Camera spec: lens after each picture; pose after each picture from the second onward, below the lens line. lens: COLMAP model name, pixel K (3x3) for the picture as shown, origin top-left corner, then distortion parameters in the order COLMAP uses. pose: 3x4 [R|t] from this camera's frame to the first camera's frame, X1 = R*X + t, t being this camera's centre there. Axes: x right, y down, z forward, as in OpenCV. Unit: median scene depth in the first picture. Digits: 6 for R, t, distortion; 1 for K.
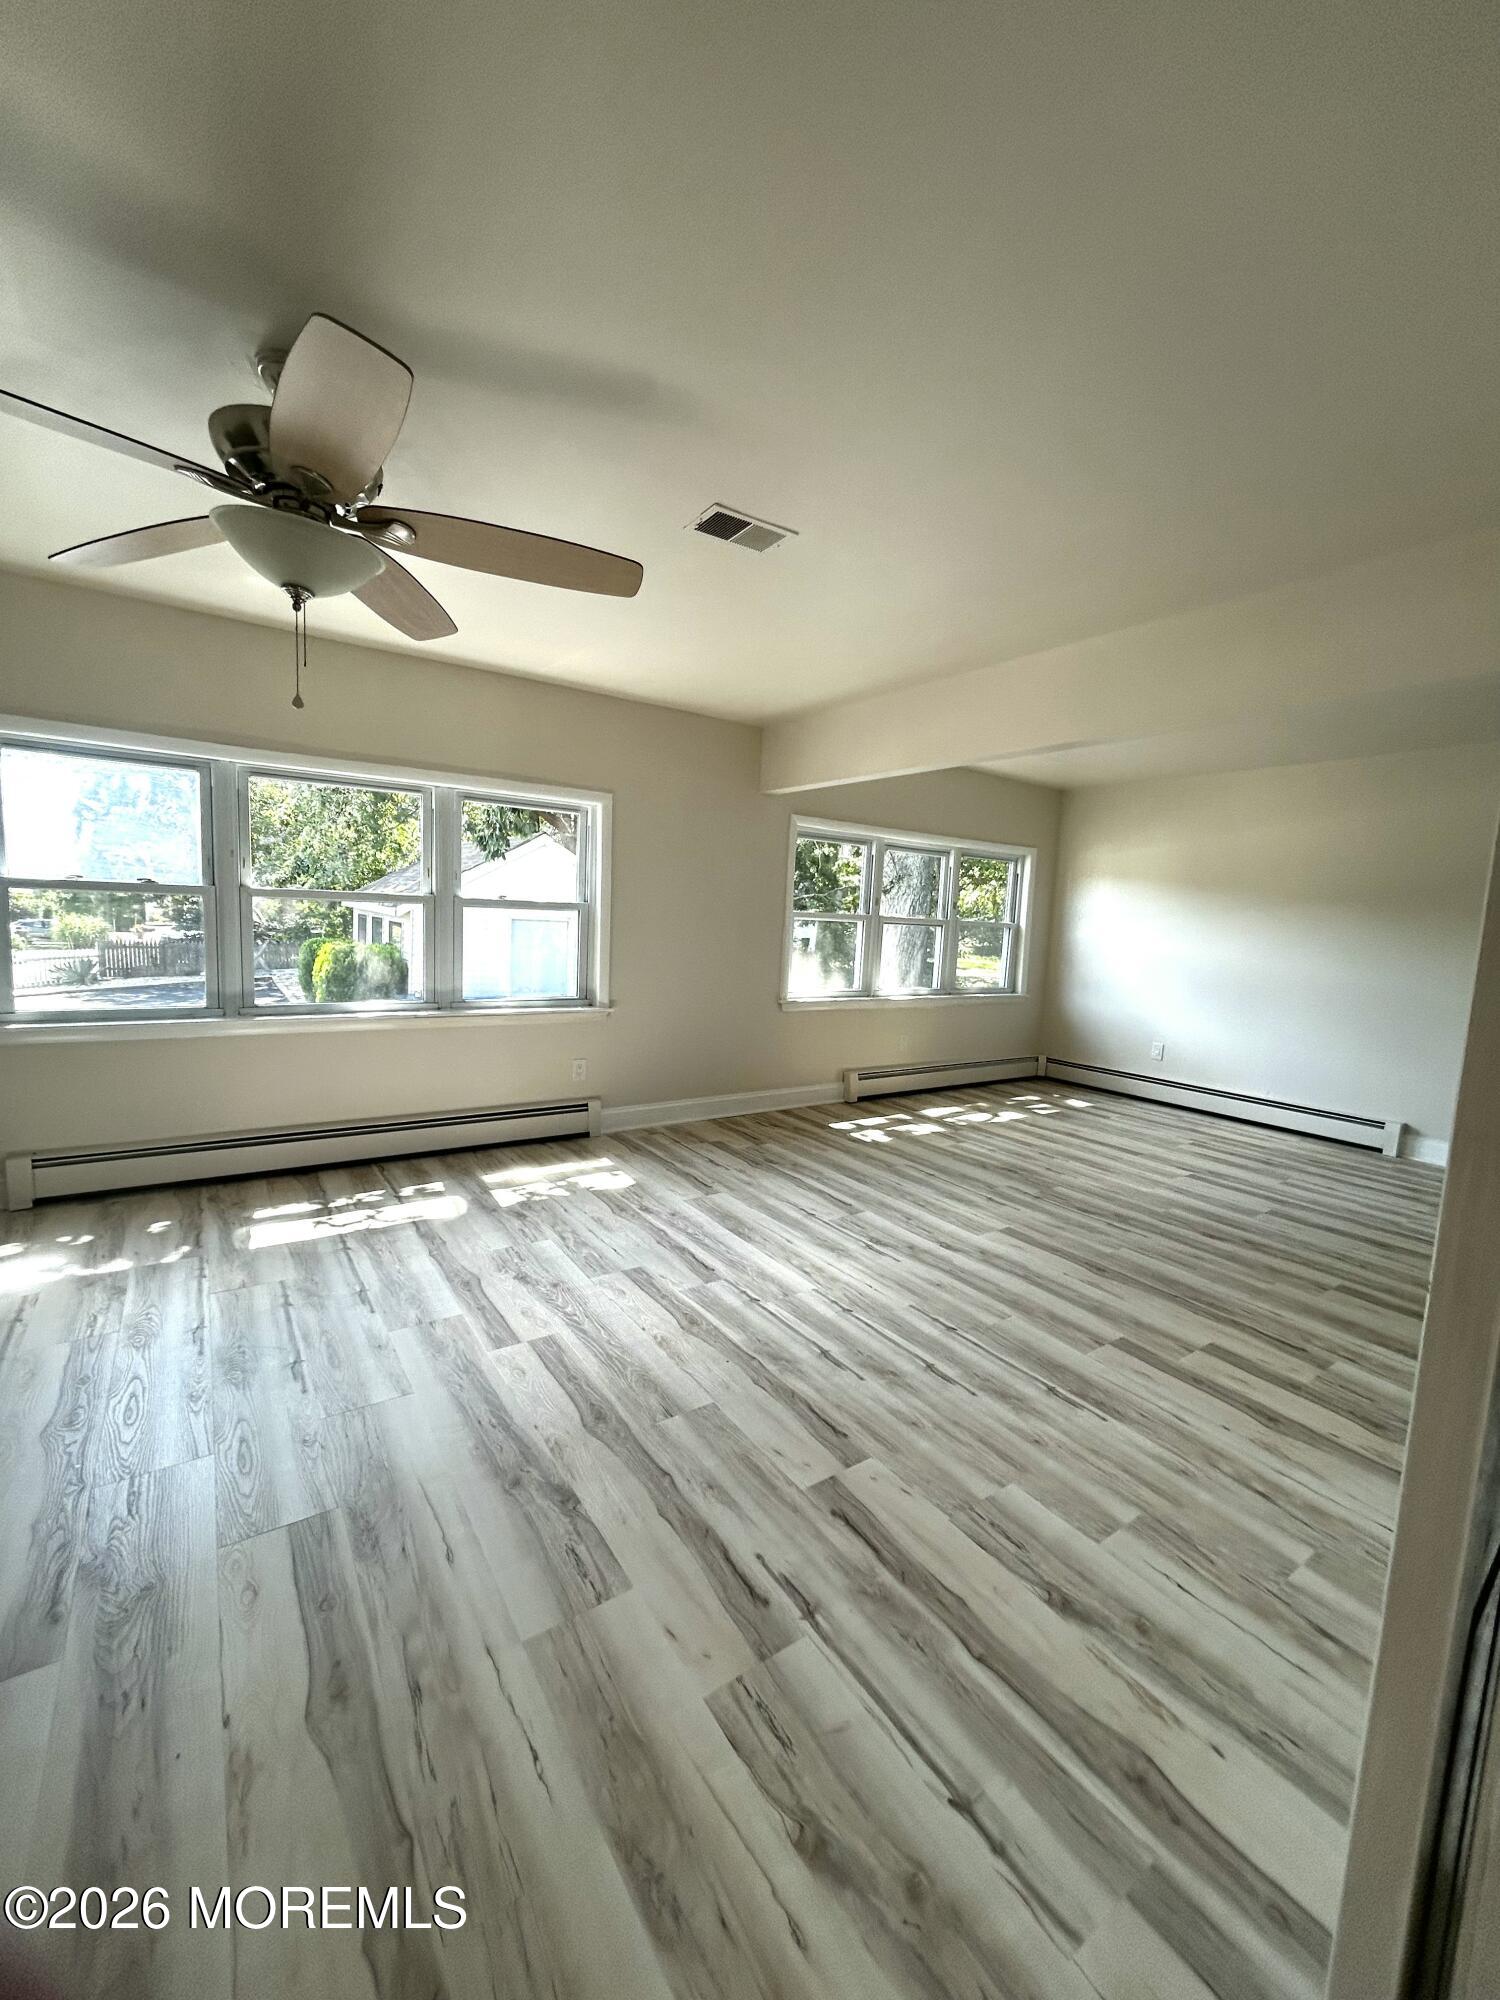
lens RADIAL K [[804.7, 0, 750.0], [0, 804.7, 1000.0], [0, 0, 1]] dist [-0.000665, 0.003718]
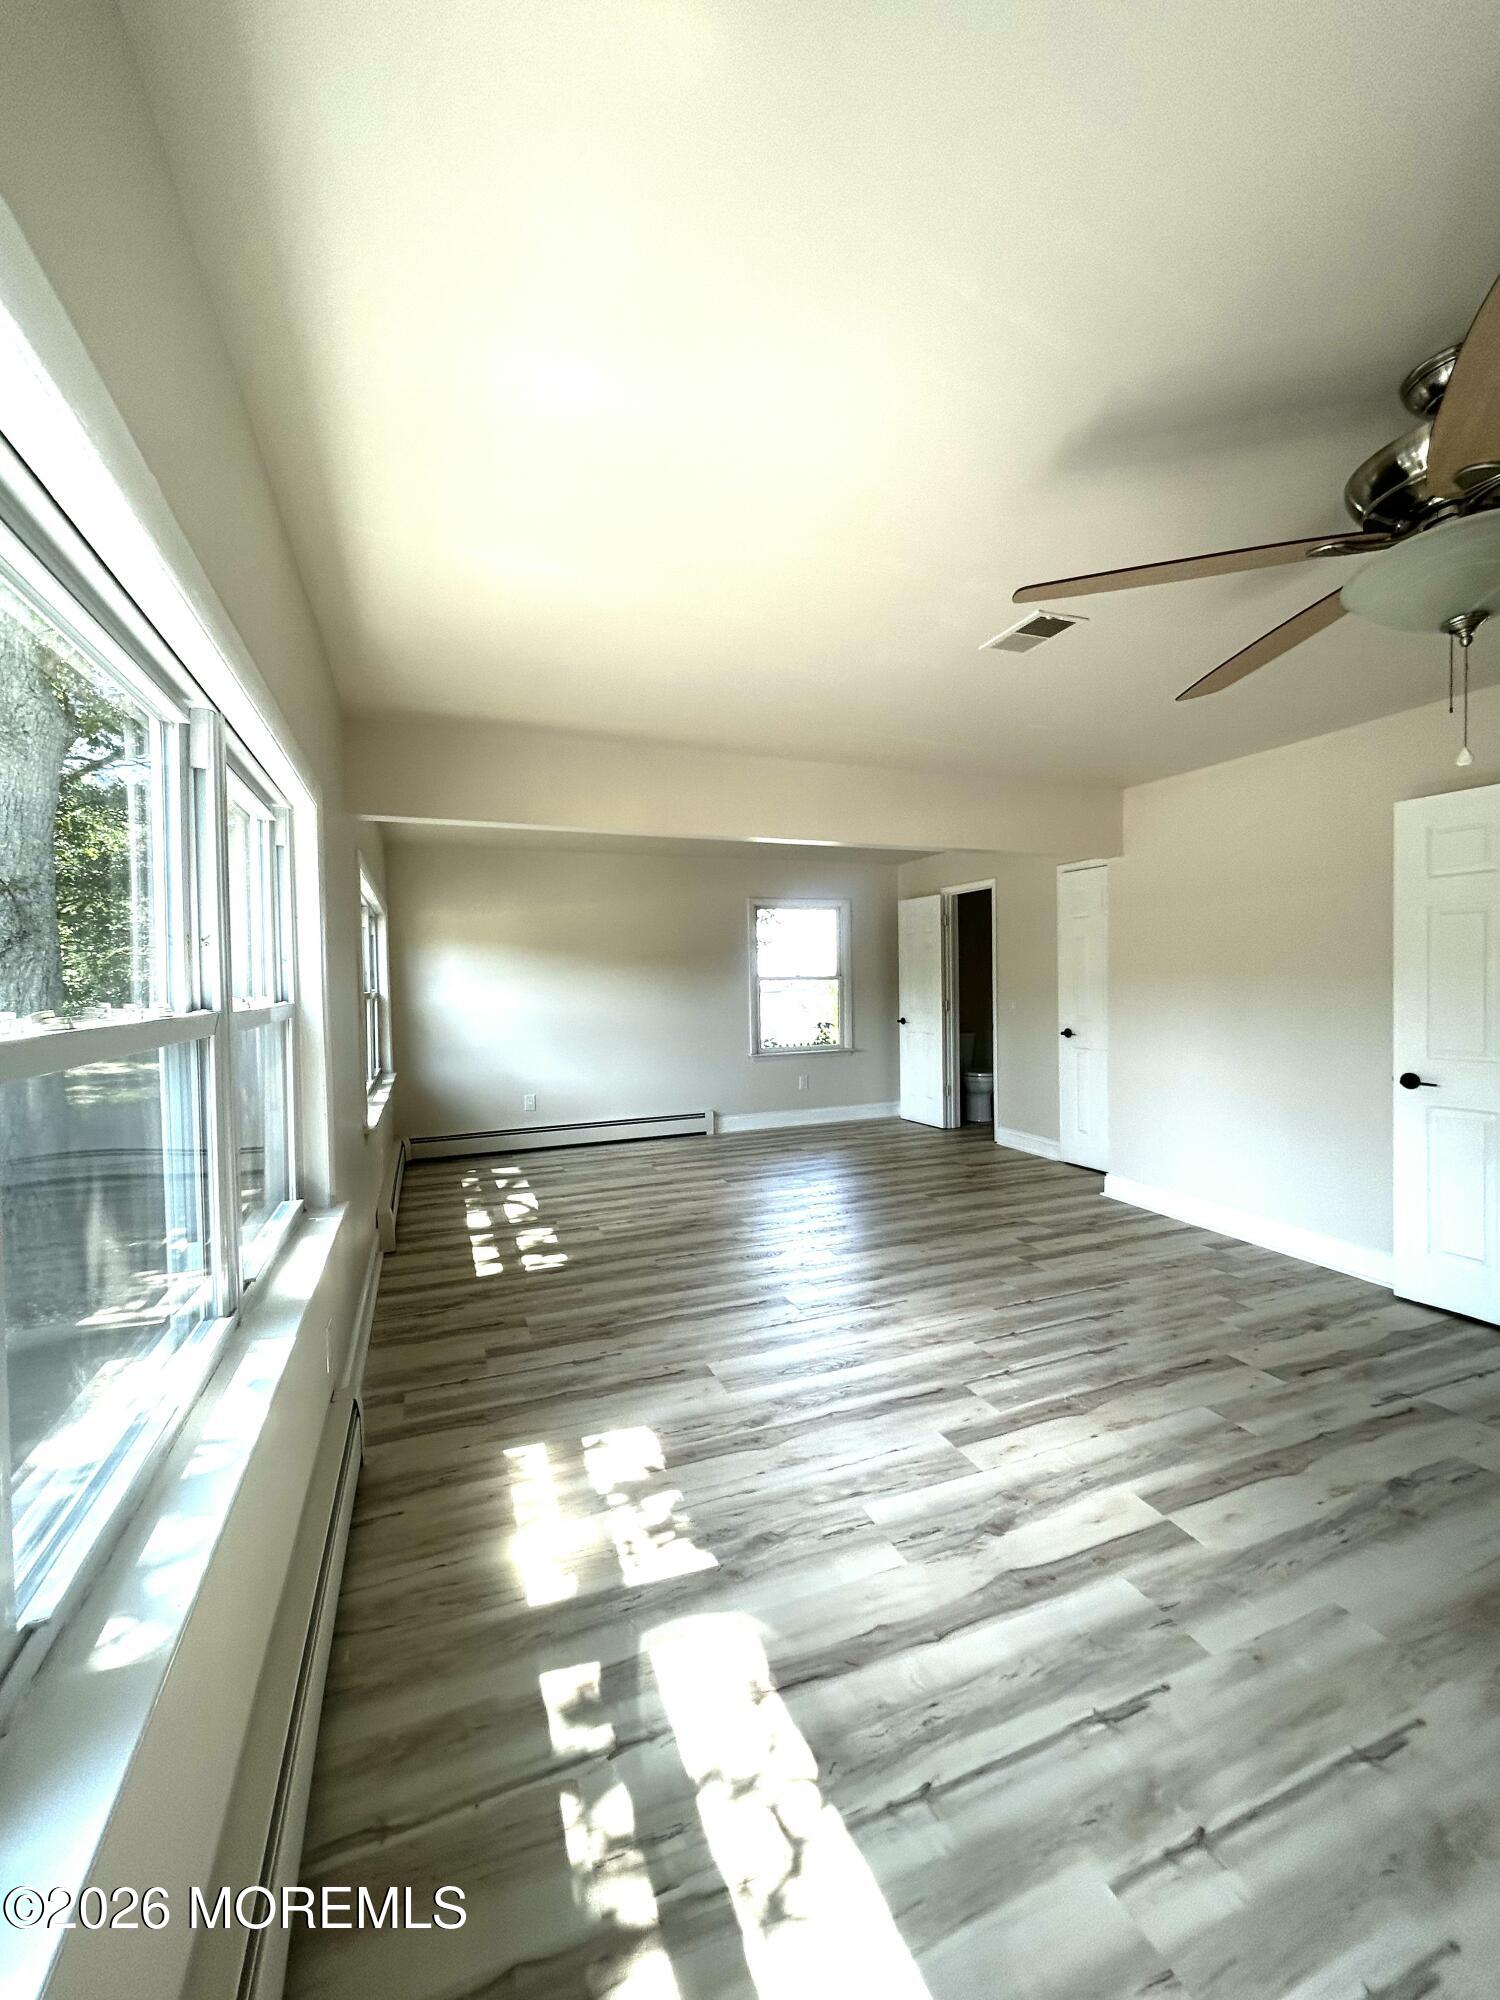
lens RADIAL K [[804.7, 0, 750.0], [0, 804.7, 1000.0], [0, 0, 1]] dist [-0.000665, 0.003718]
pose [[0.221814, -0.073016, 0.972351, -0.897304], [0.132492, 0.990201, 0.044132, -0.156663], [-0.966046, 0.119040, 0.229315, 0.907750]]
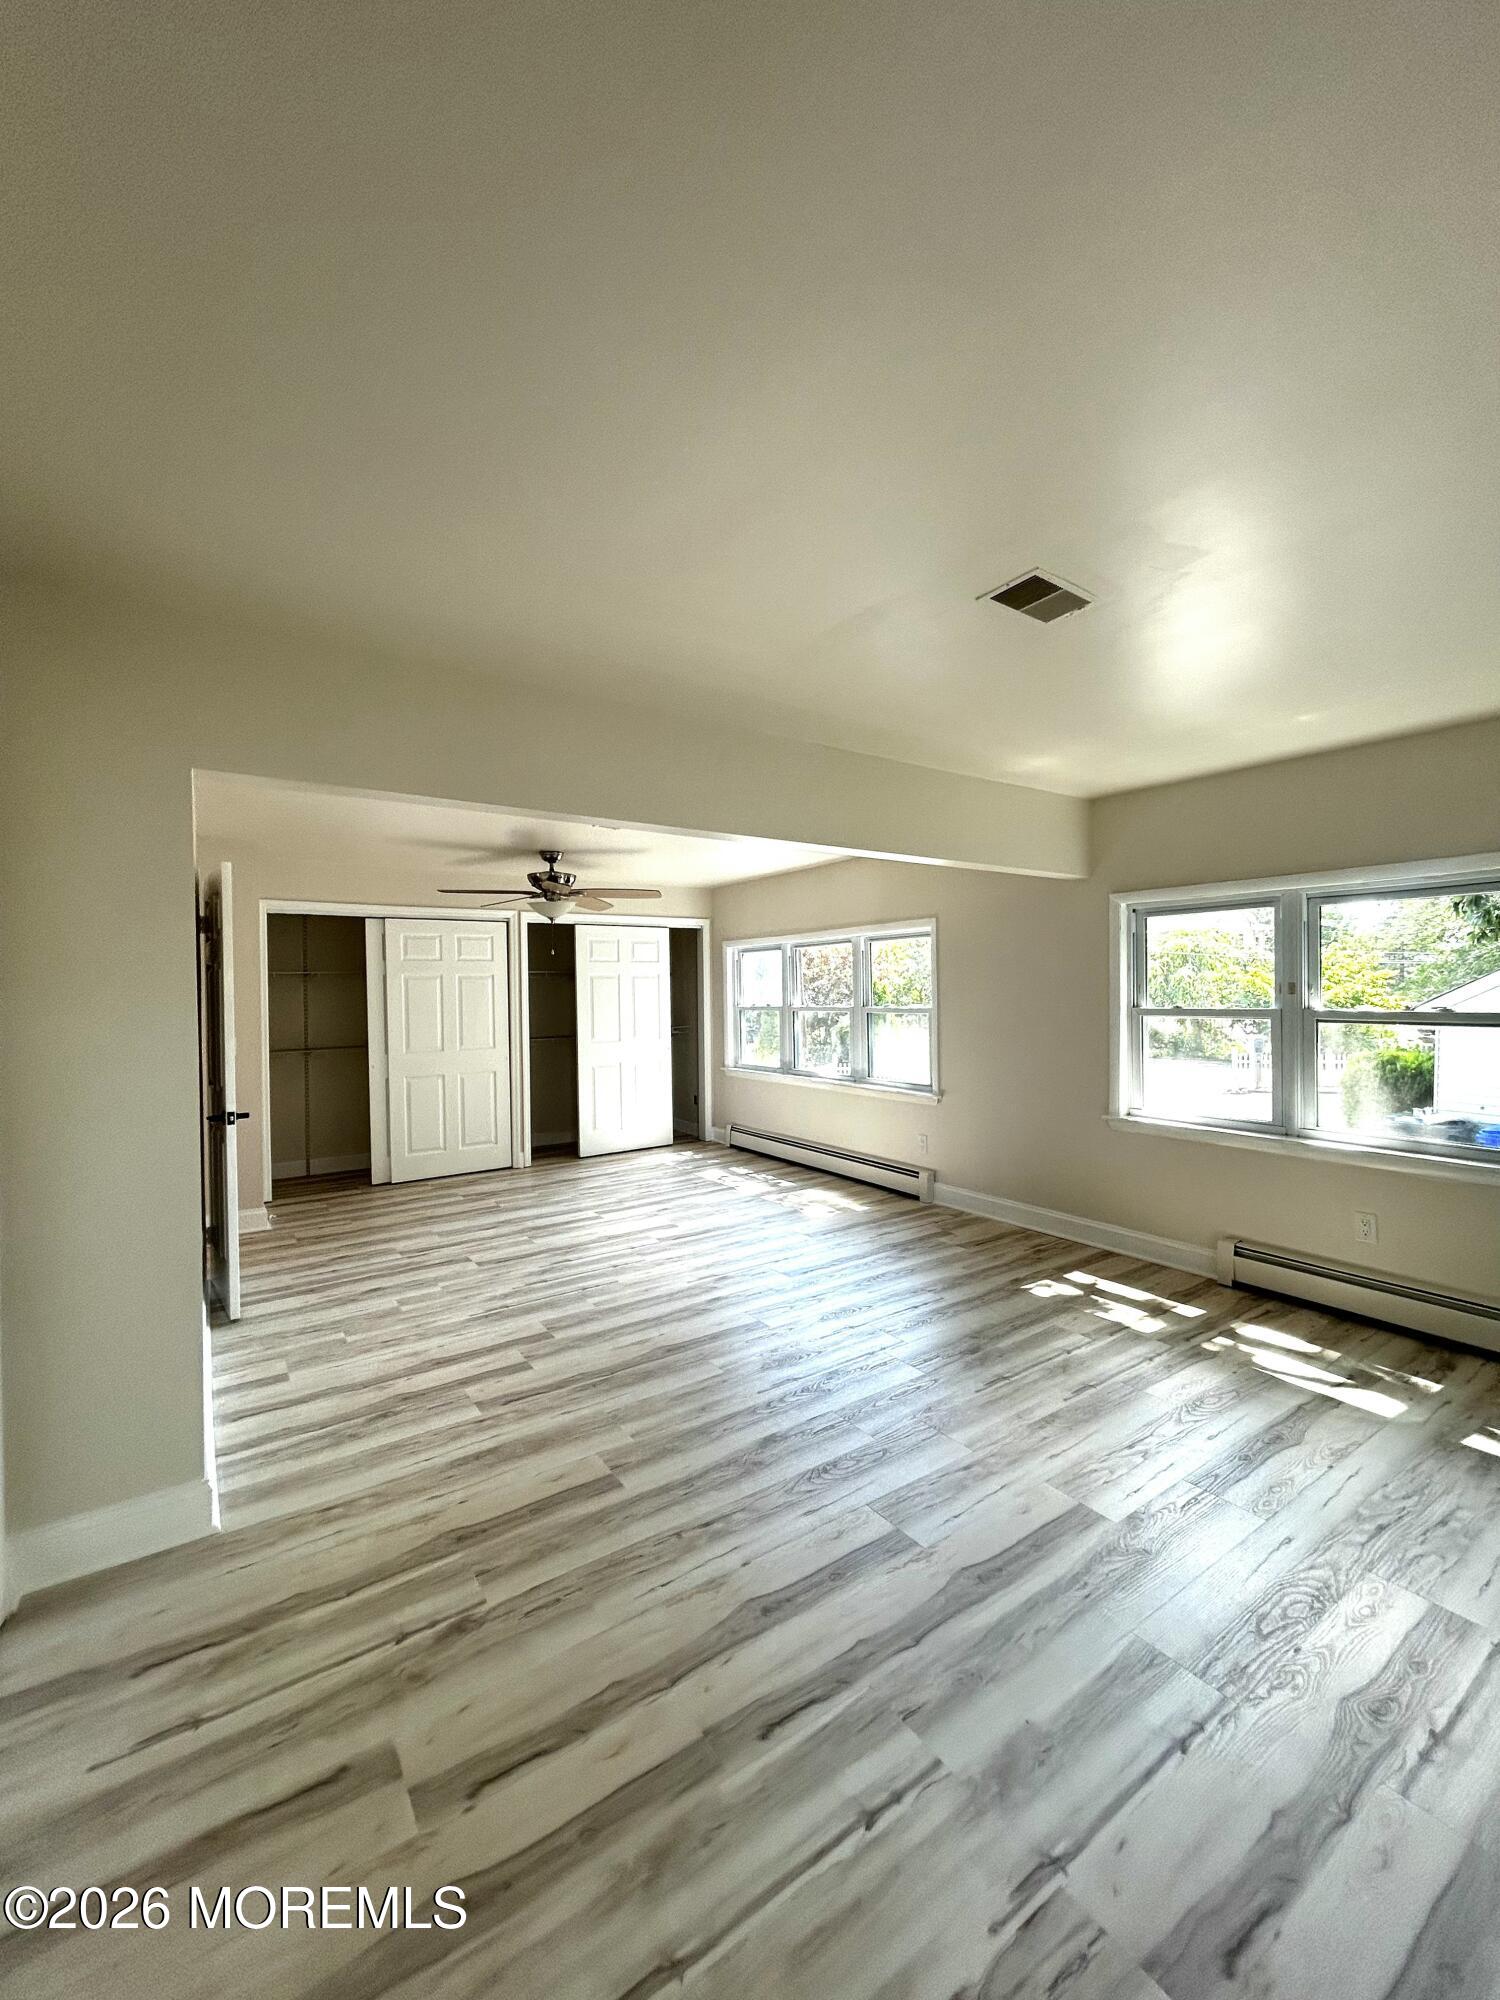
lens RADIAL K [[804.7, 0, 750.0], [0, 804.7, 1000.0], [0, 0, 1]] dist [-0.000665, 0.003718]
pose [[-0.000937, -0.036591, -0.999330, 1.495857], [-0.096899, 0.994631, -0.036328, -0.089284], [0.995294, 0.096800, -0.004478, 1.063035]]
